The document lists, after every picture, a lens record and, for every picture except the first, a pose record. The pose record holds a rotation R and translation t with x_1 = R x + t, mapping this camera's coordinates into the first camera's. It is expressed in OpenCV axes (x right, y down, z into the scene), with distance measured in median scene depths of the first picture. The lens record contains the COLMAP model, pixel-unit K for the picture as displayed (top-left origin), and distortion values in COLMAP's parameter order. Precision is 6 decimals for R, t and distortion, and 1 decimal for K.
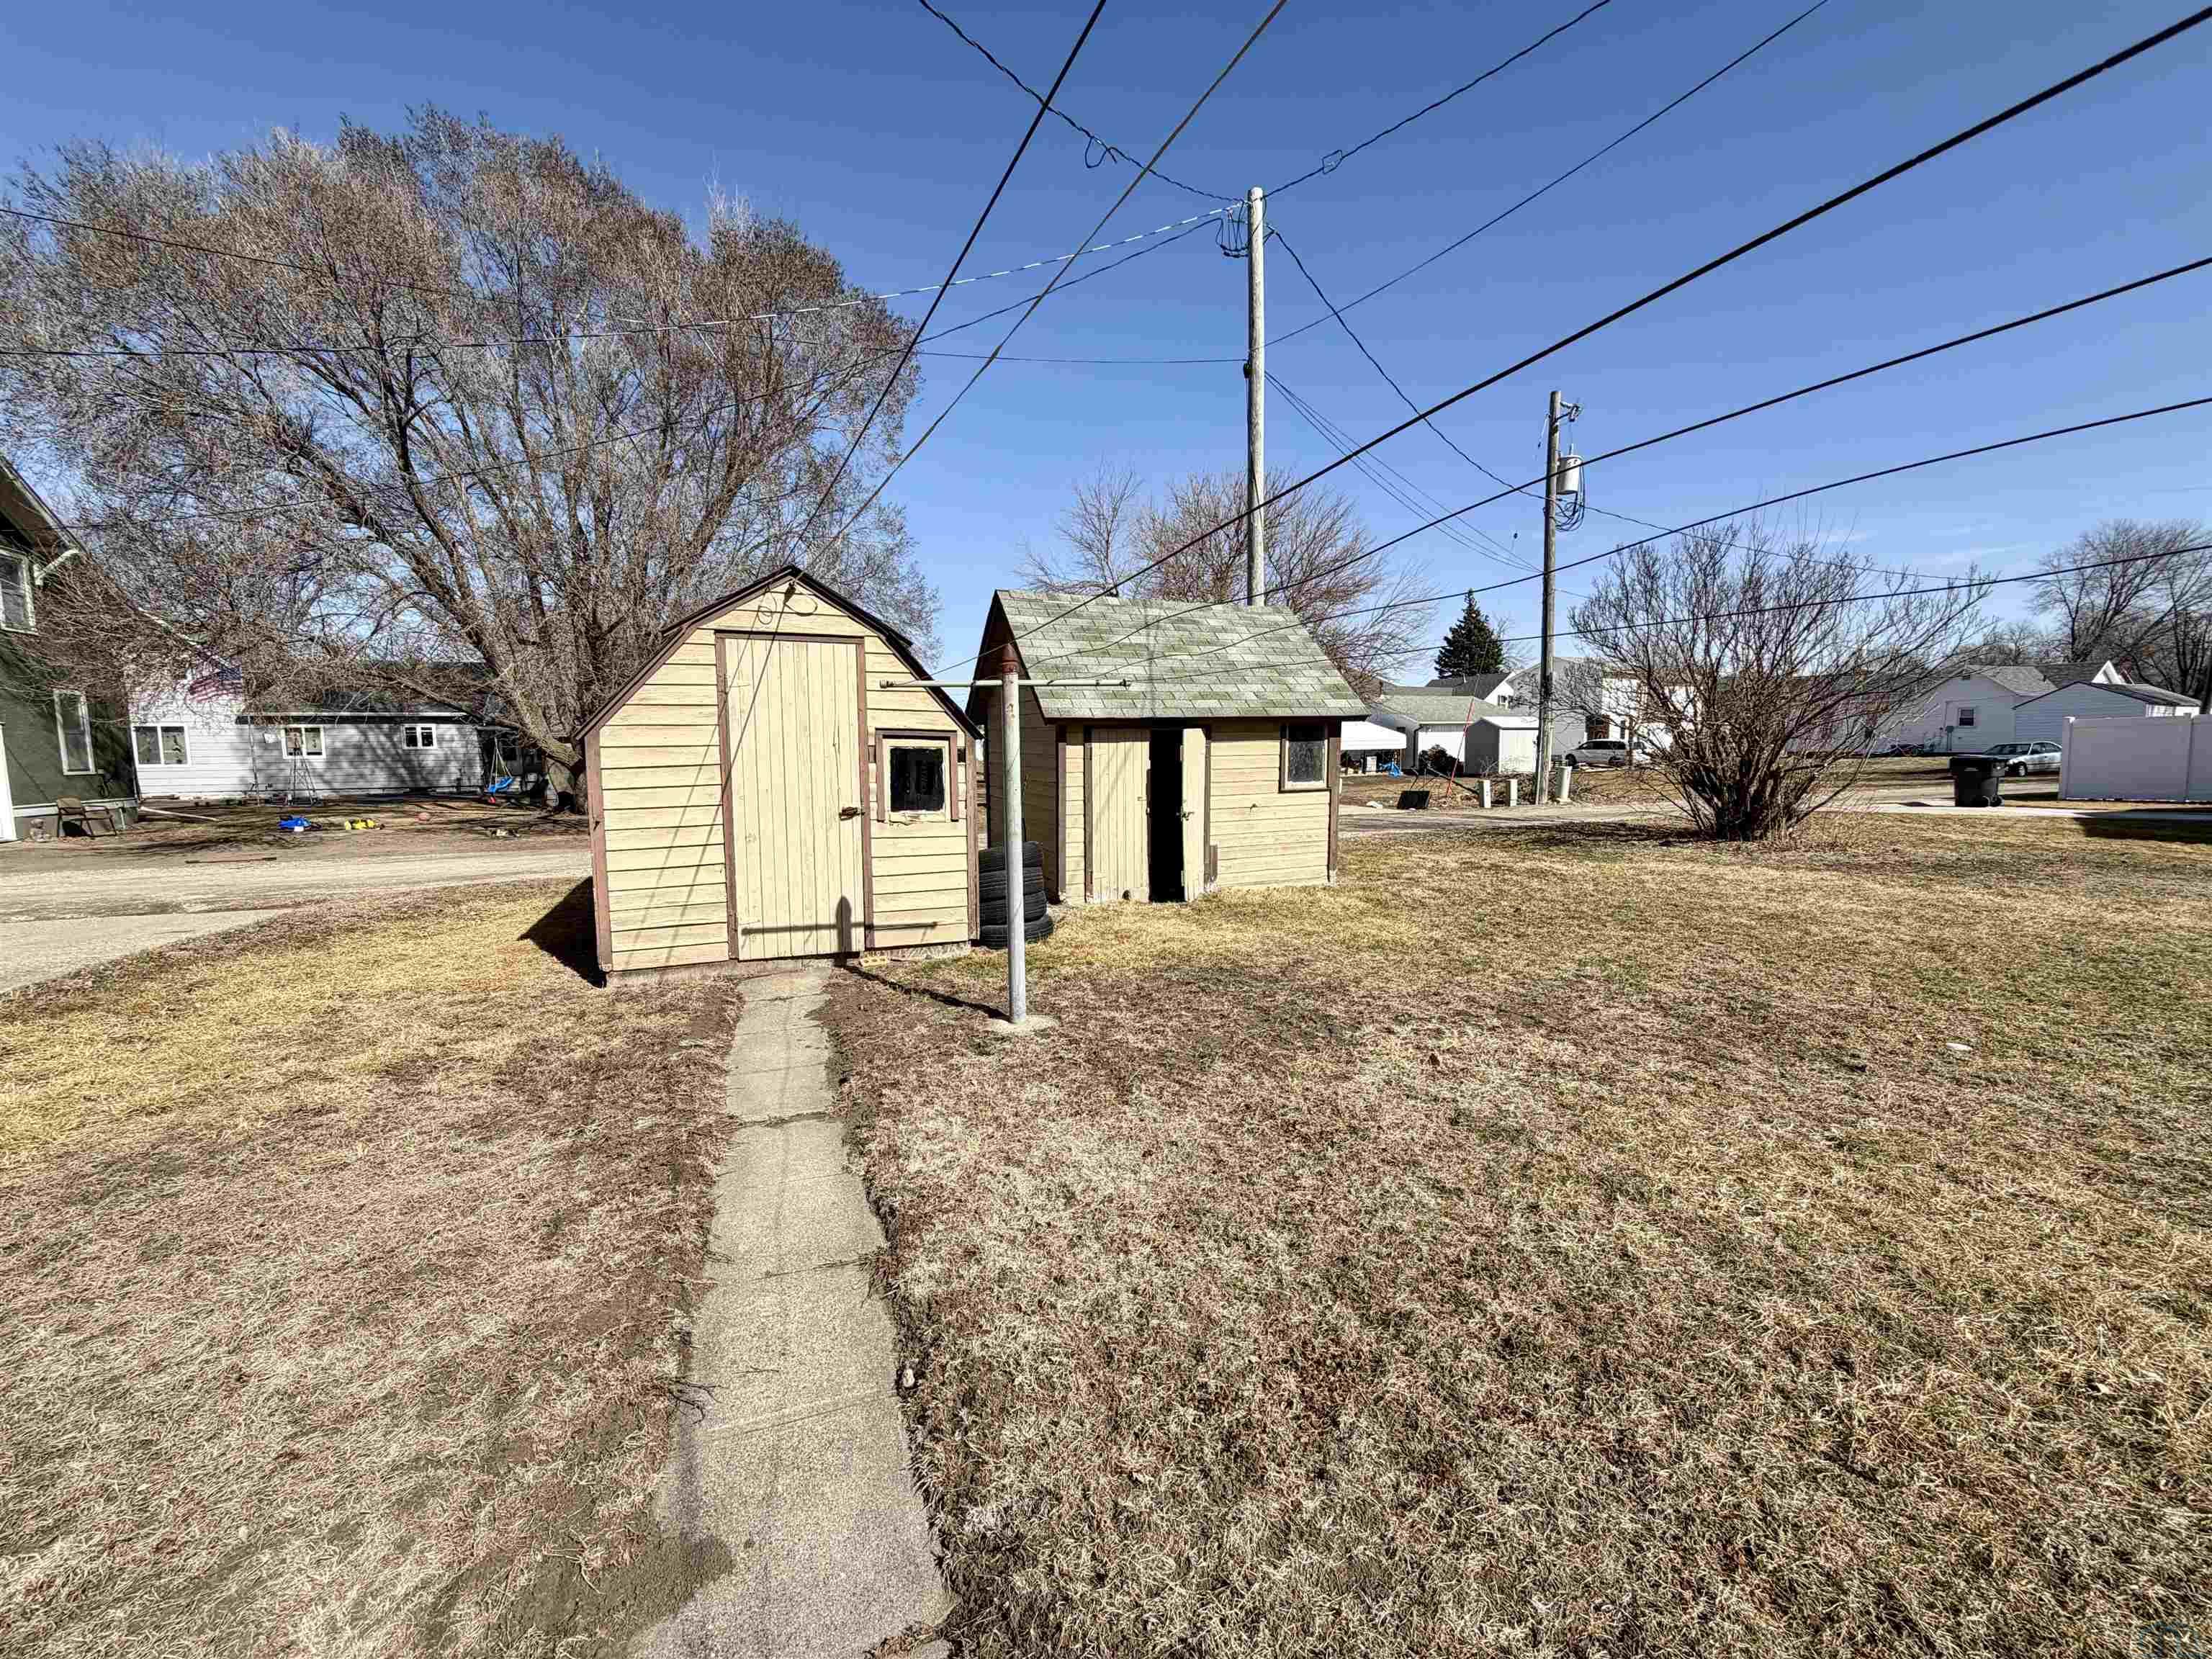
lens RADIAL K [[875.2, 0, 1094.9], [0, 875.2, 820.4], [0, 0, 1]] dist [0.006091, -0.000019]
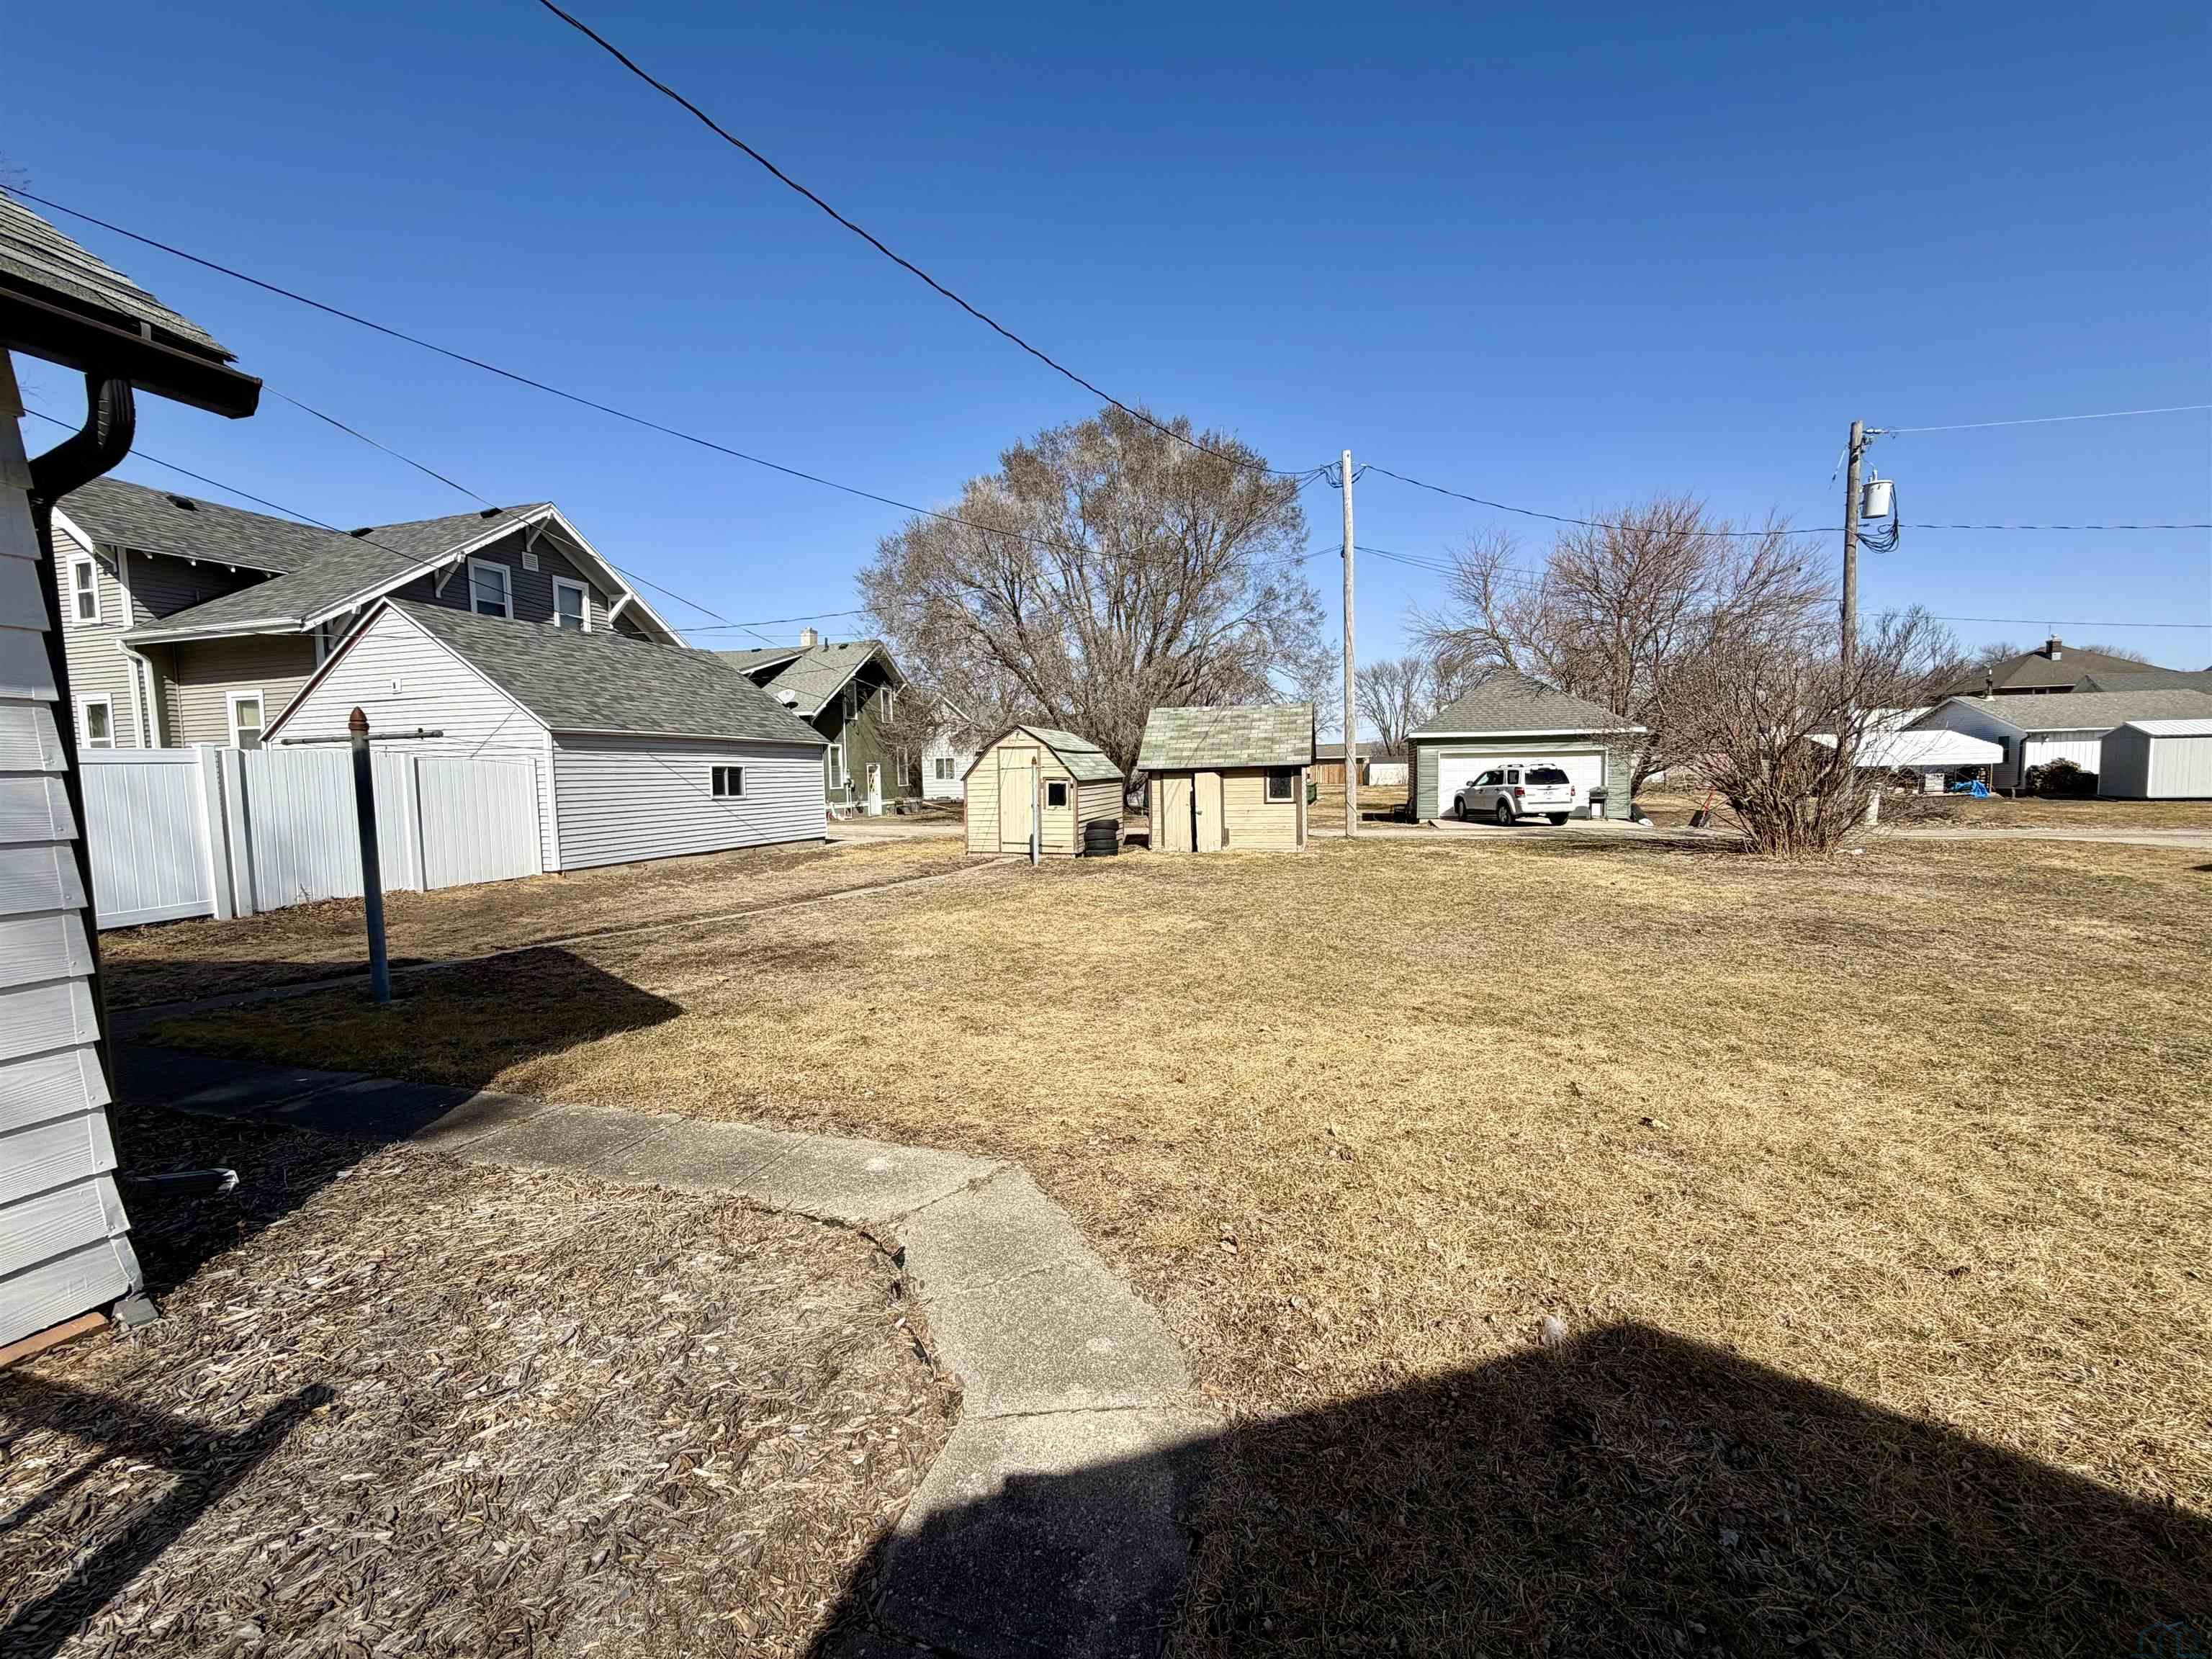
lens RADIAL K [[875.2, 0, 1096.6], [0, 875.2, 833.4], [0, 0, 1]] dist [0.006091, -0.000019]
pose [[0.779521, 0.041711, -0.624986, 0.794119], [-0.041224, 0.999033, 0.015258, 0.014248], [0.625018, 0.013870, 0.780487, -0.538661]]
